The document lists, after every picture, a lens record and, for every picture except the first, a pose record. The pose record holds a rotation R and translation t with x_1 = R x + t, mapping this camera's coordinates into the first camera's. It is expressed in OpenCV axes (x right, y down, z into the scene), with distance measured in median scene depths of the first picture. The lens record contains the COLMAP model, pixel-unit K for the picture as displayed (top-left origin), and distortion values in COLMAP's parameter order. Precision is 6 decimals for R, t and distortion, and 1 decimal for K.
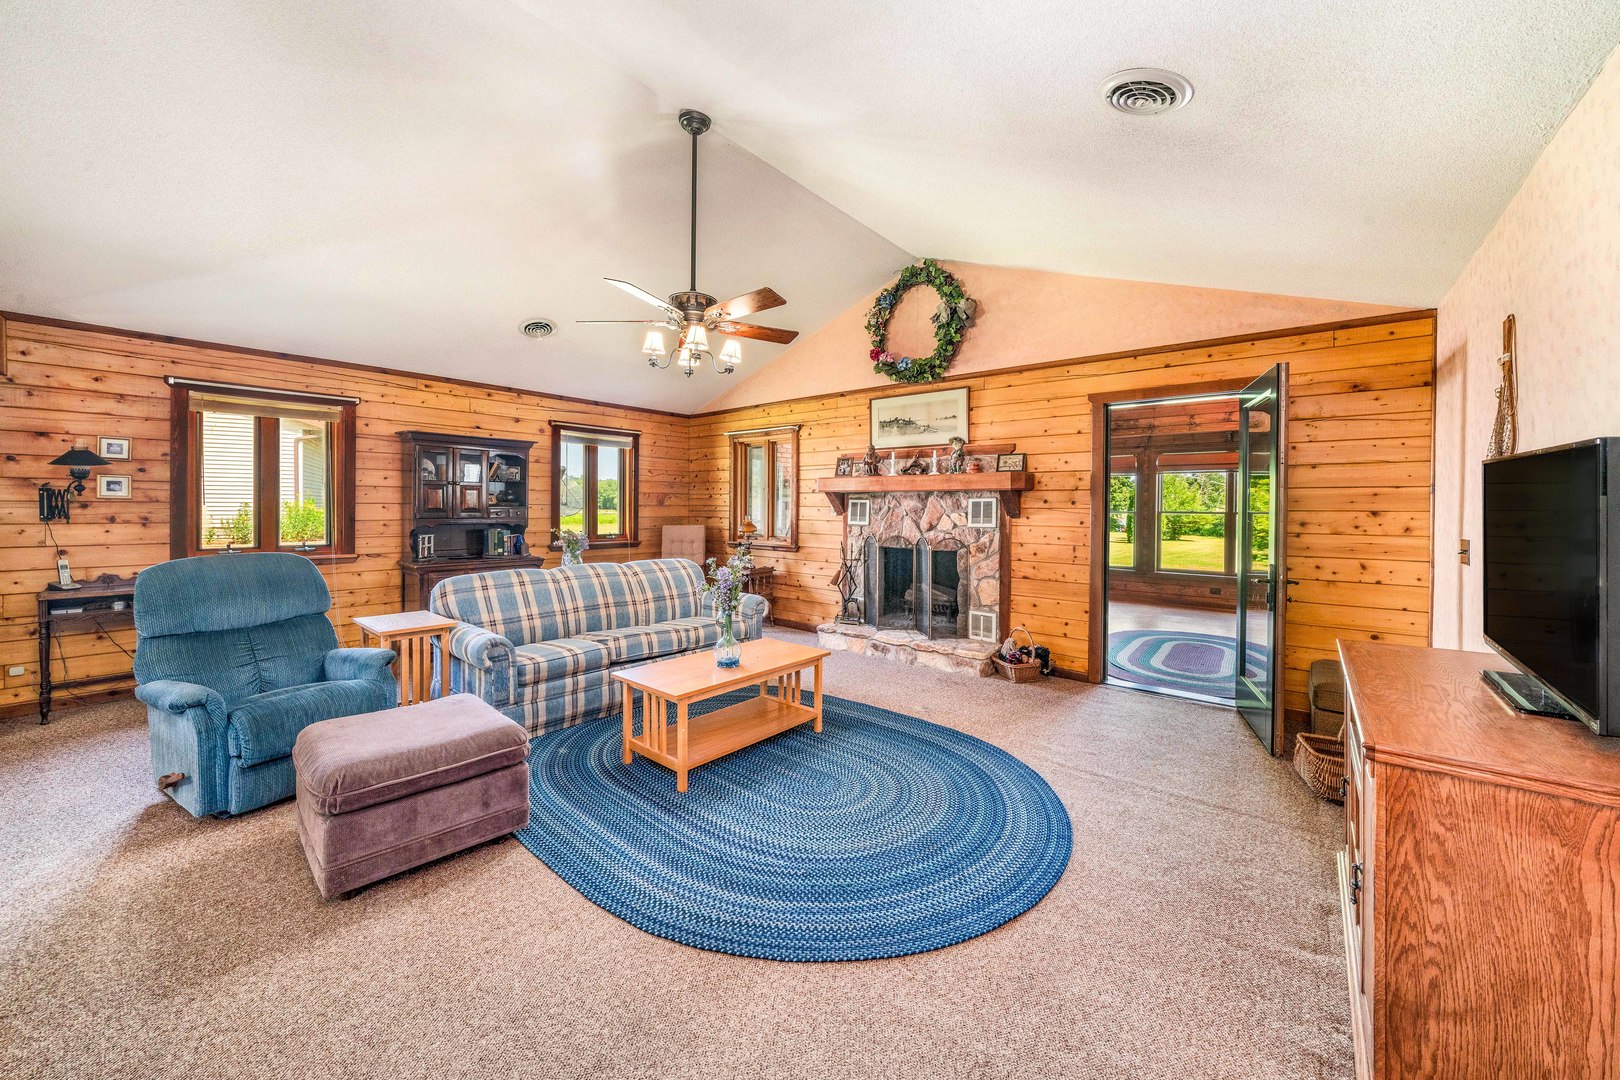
lens RADIAL K [[593.6, 0, 804.8], [0, 593.6, 511.2], [0, 0, 1]] dist [0.000101, 0.000064]
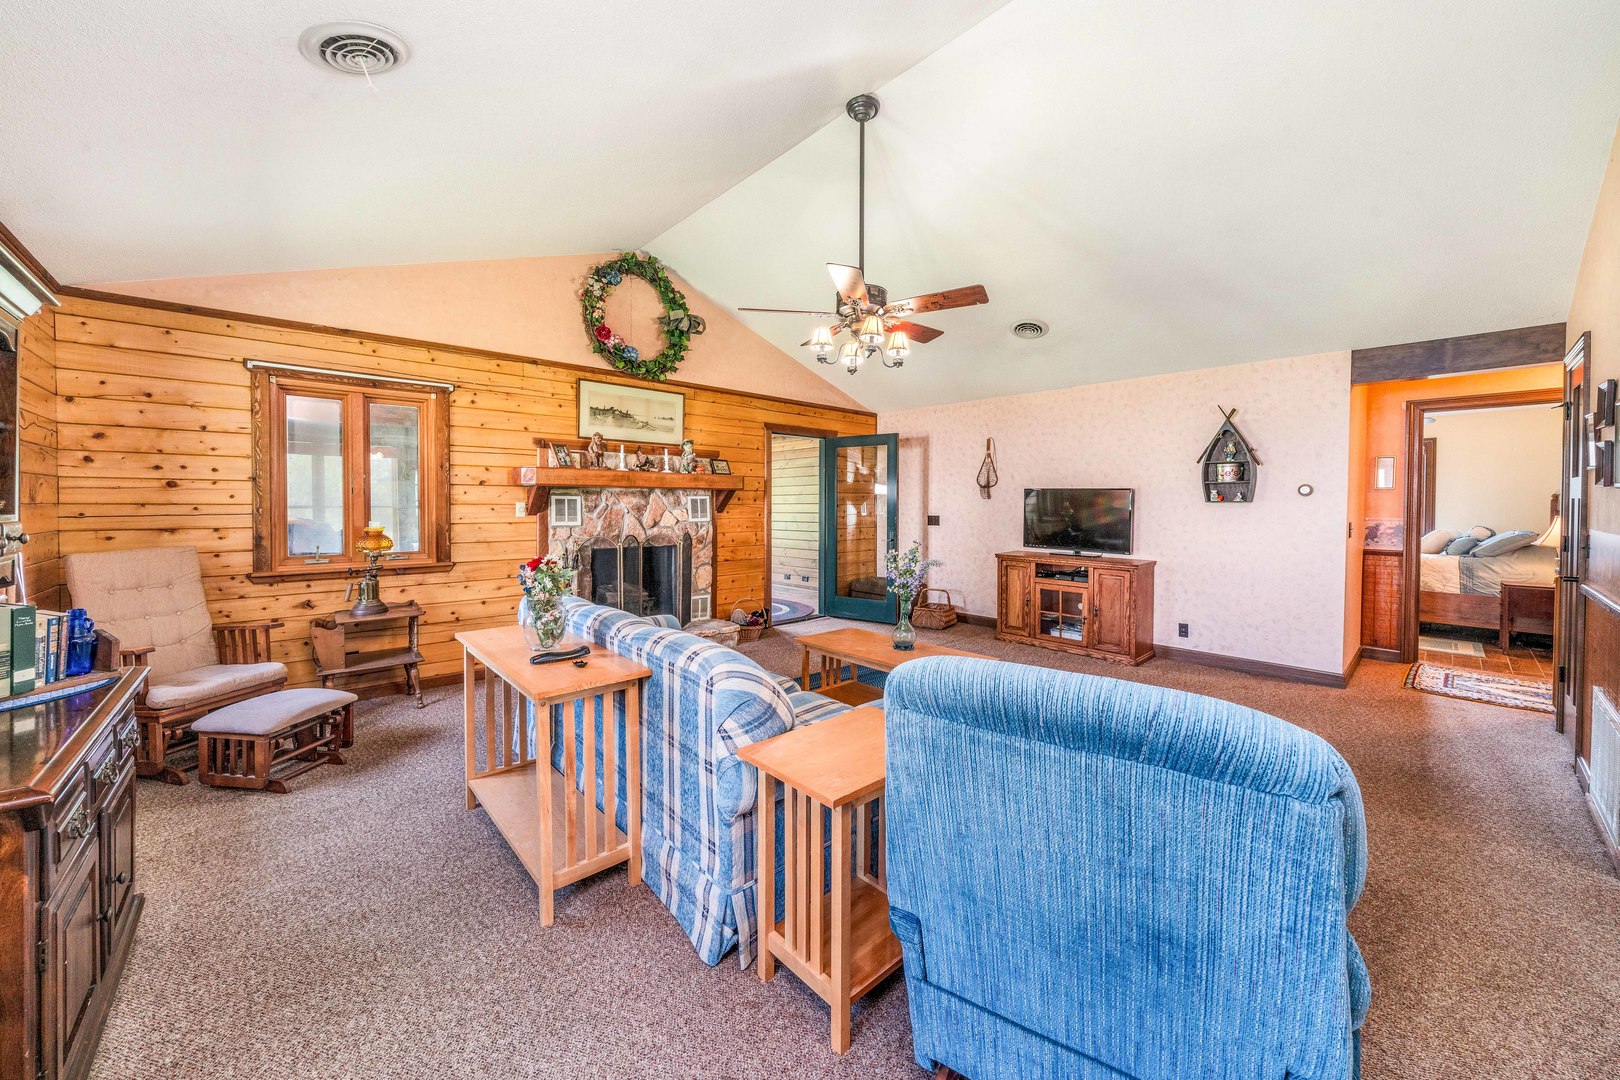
lens RADIAL K [[593.6, 0, 804.8], [0, 593.6, 511.2], [0, 0, 1]] dist [0.000101, 0.000064]
pose [[0.142328, -0.021027, 0.989596, -0.765056], [0.005647, 0.999775, 0.020431, -0.014012], [-0.989804, 0.002681, 0.142414, 0.609738]]
